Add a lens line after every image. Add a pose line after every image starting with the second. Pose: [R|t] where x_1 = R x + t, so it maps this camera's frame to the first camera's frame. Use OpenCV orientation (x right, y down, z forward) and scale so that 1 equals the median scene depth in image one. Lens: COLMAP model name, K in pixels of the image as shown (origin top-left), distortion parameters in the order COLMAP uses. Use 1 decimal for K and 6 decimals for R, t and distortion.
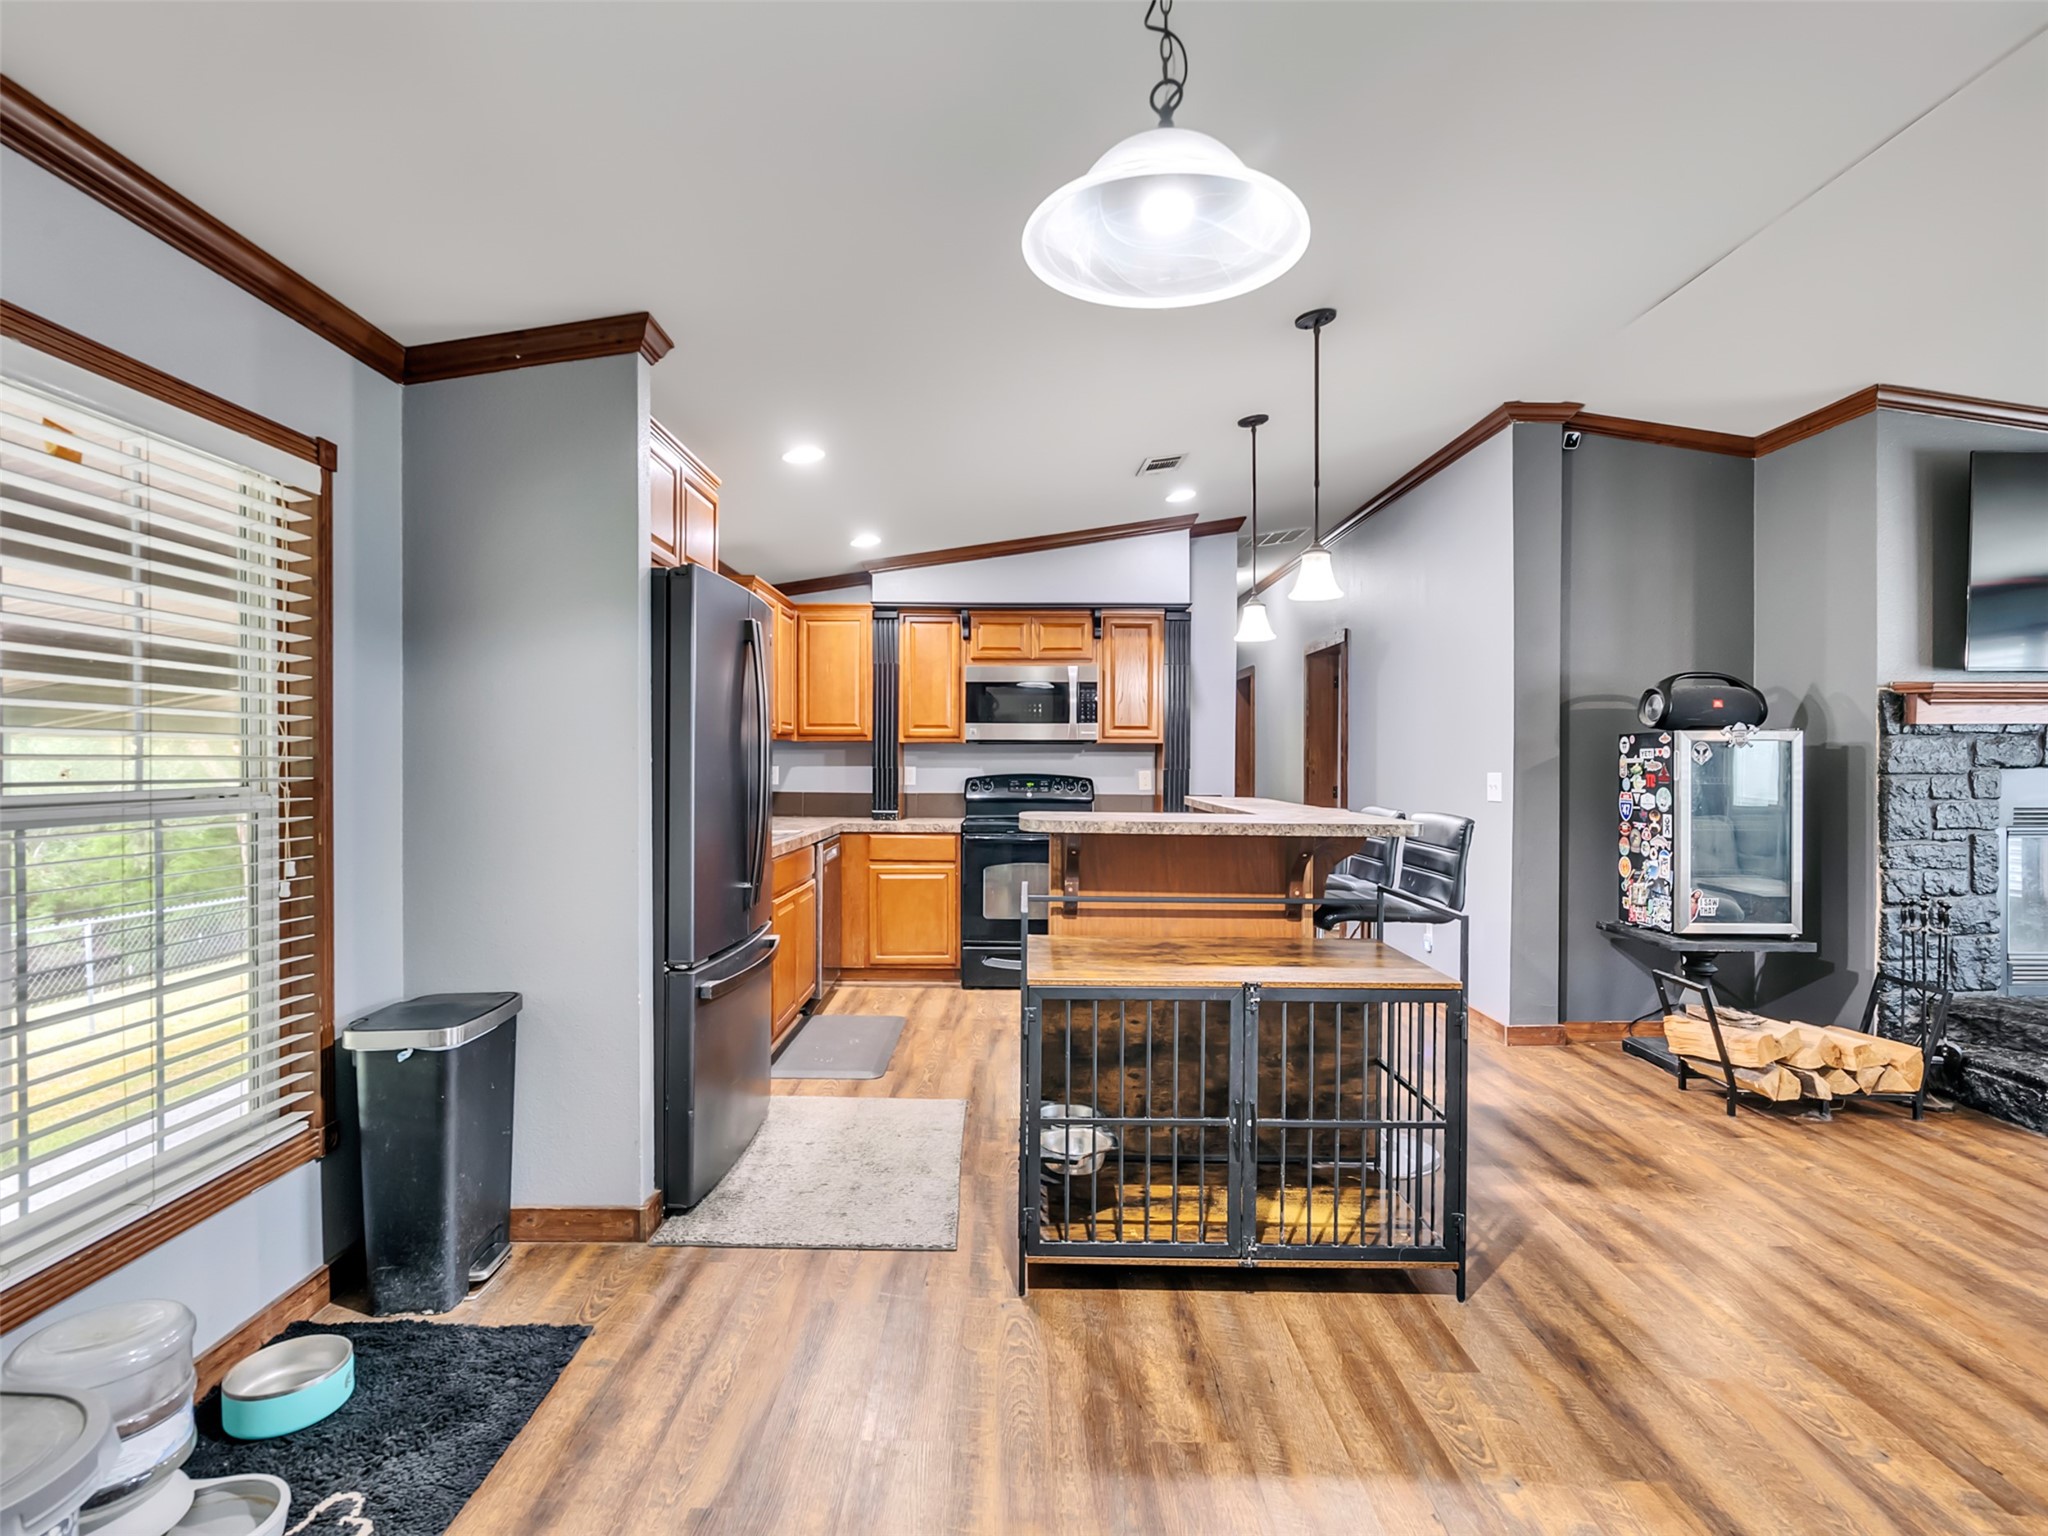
lens RADIAL K [[1048.3, 0, 1011.5], [0, 1048.3, 767.3], [0, 0, 1]] dist [-0.005563, 0.002982]
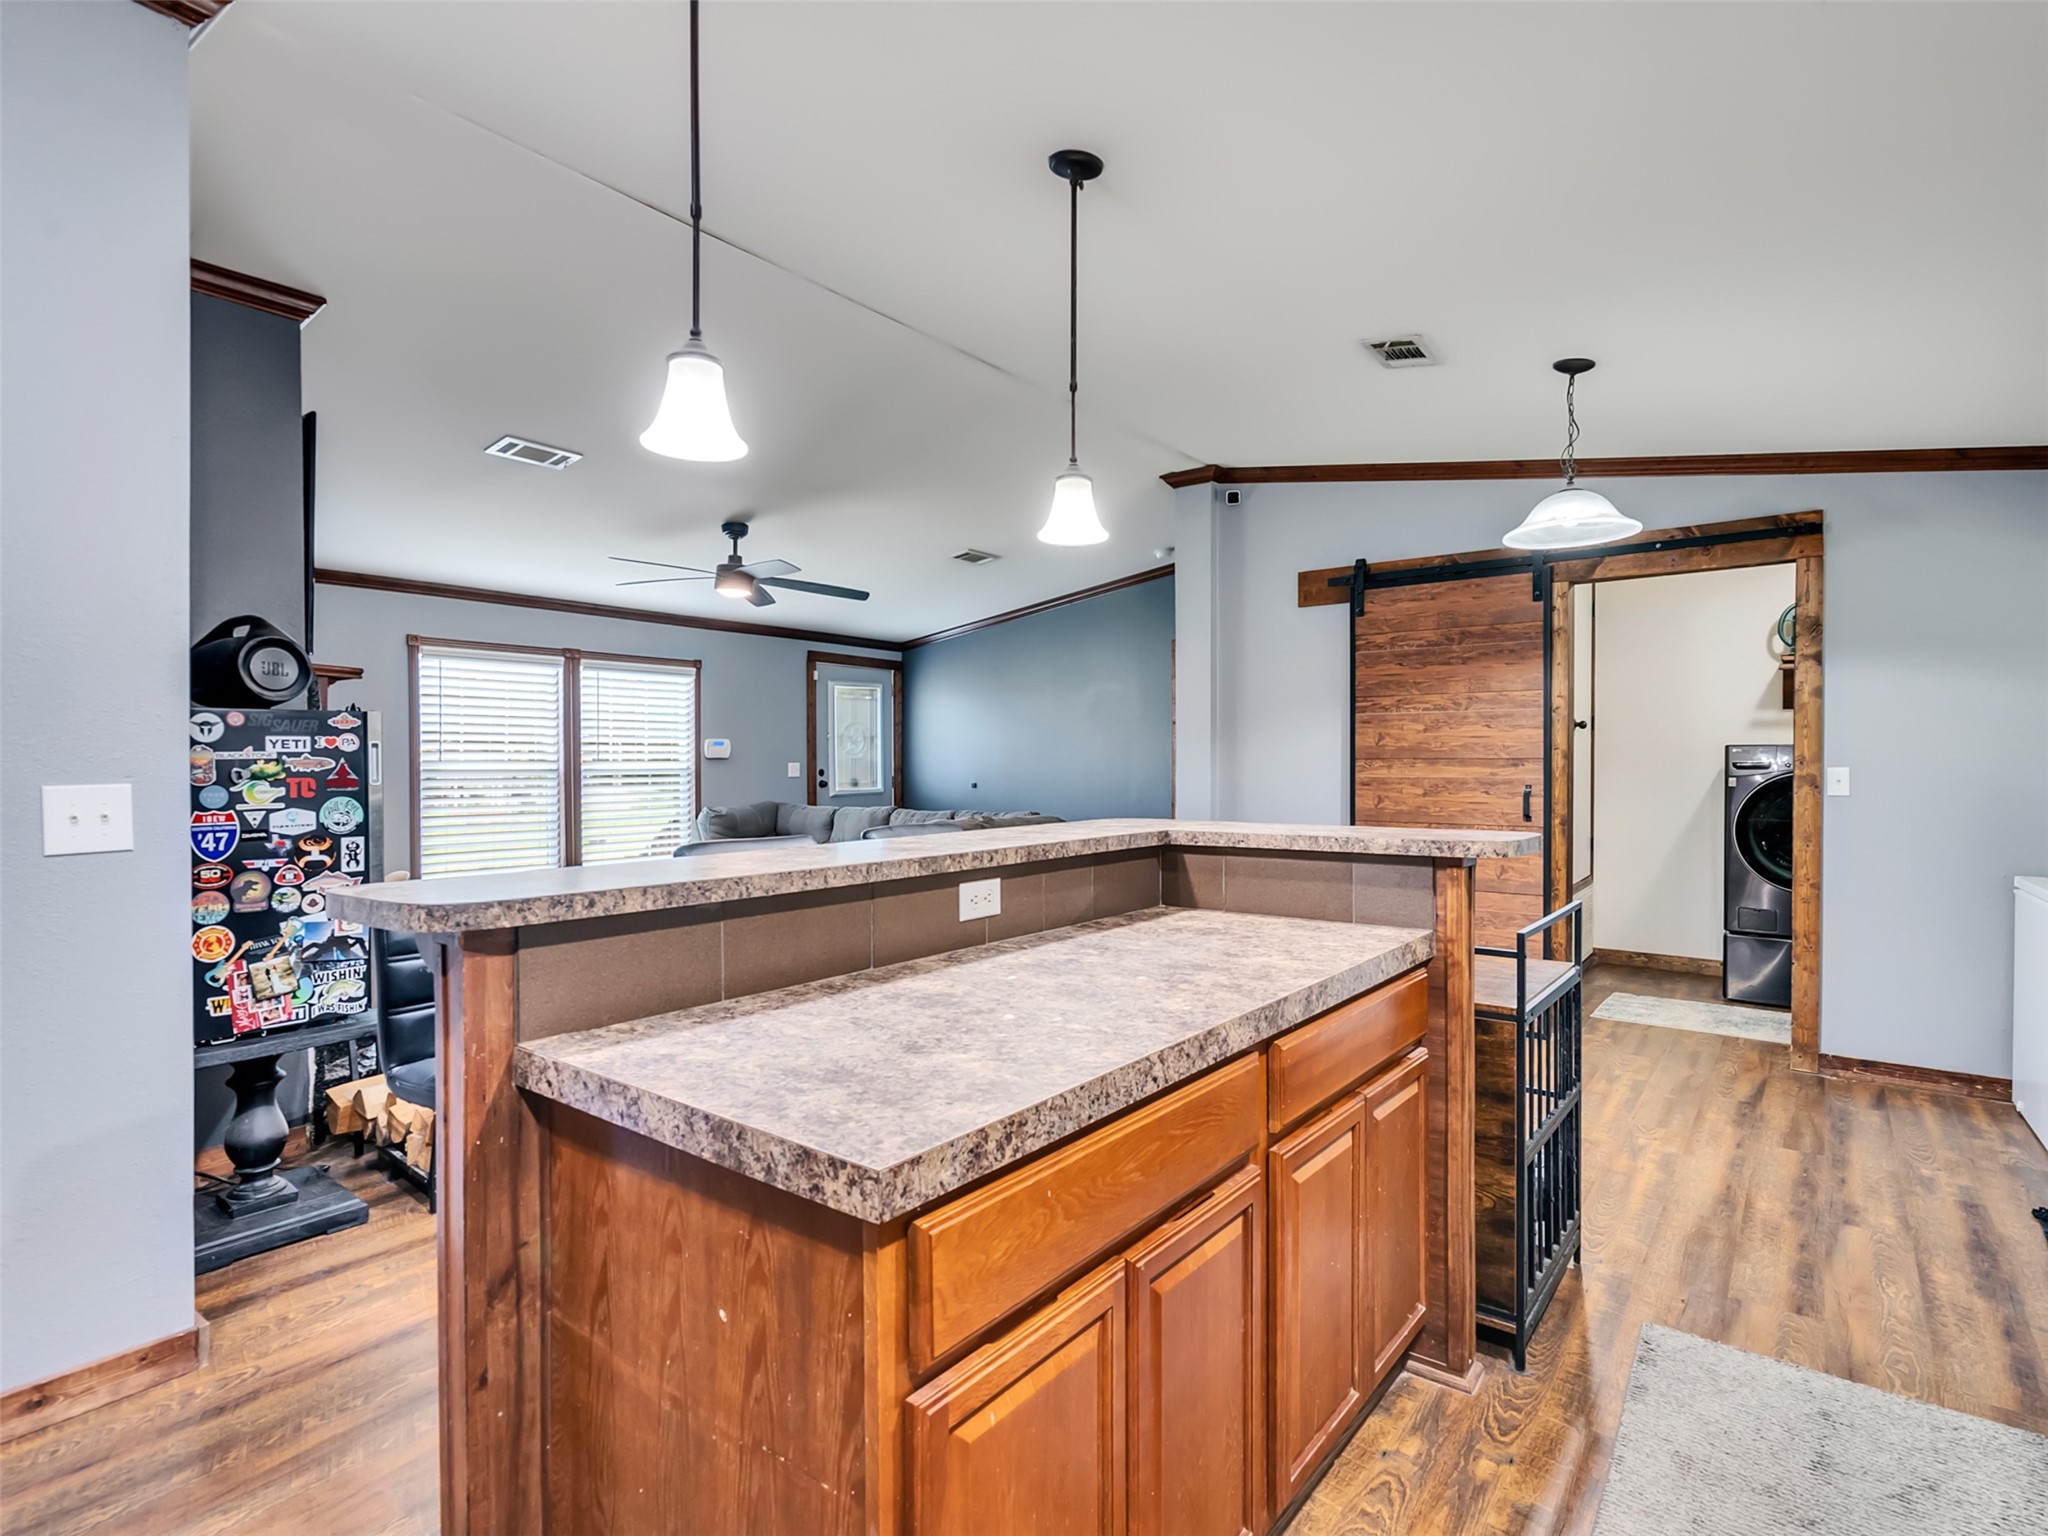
lens RADIAL K [[1048.3, 0, 1014.5], [0, 1048.3, 766.0], [0, 0, 1]] dist [-0.005563, 0.002982]
pose [[-0.793031, -0.009547, 0.609106, -0.099070], [0.001288, 0.999849, 0.017348, -0.009937], [-0.609180, 0.014541, -0.792899, 1.204147]]
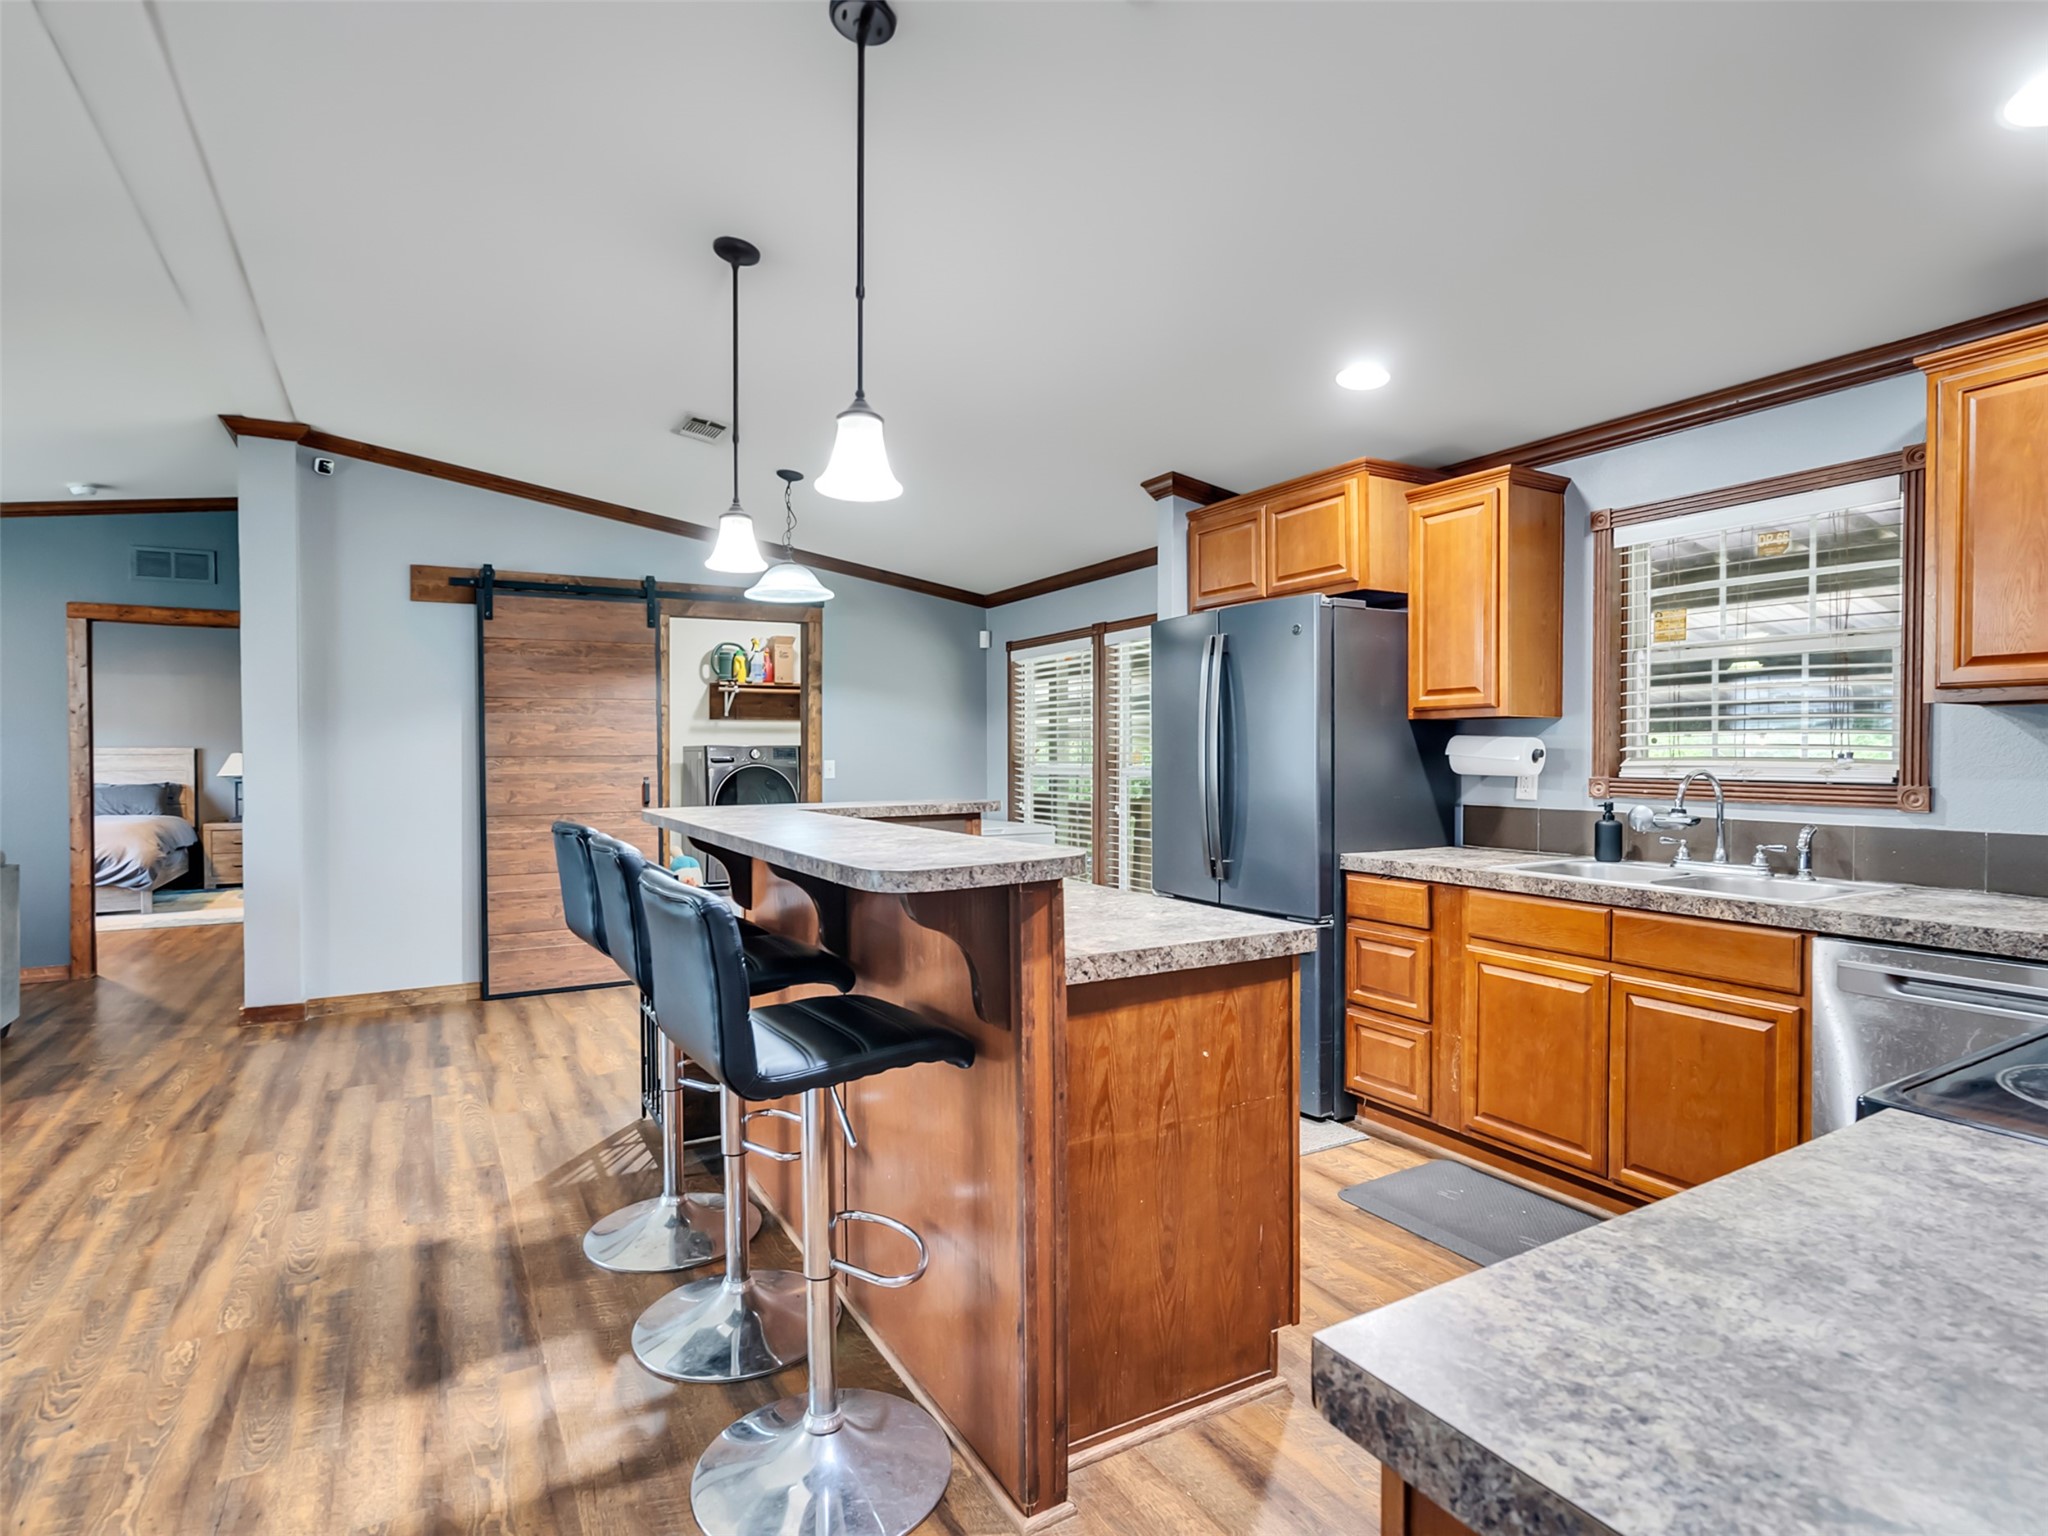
lens RADIAL K [[1048.3, 0, 1013.3], [0, 1048.3, 765.6], [0, 0, 1]] dist [-0.005563, 0.002982]
pose [[-0.864794, 0.005211, -0.502099, 0.396122], [-0.003262, 0.999867, 0.015995, -0.008363], [0.502115, 0.015470, -0.864662, 1.398284]]
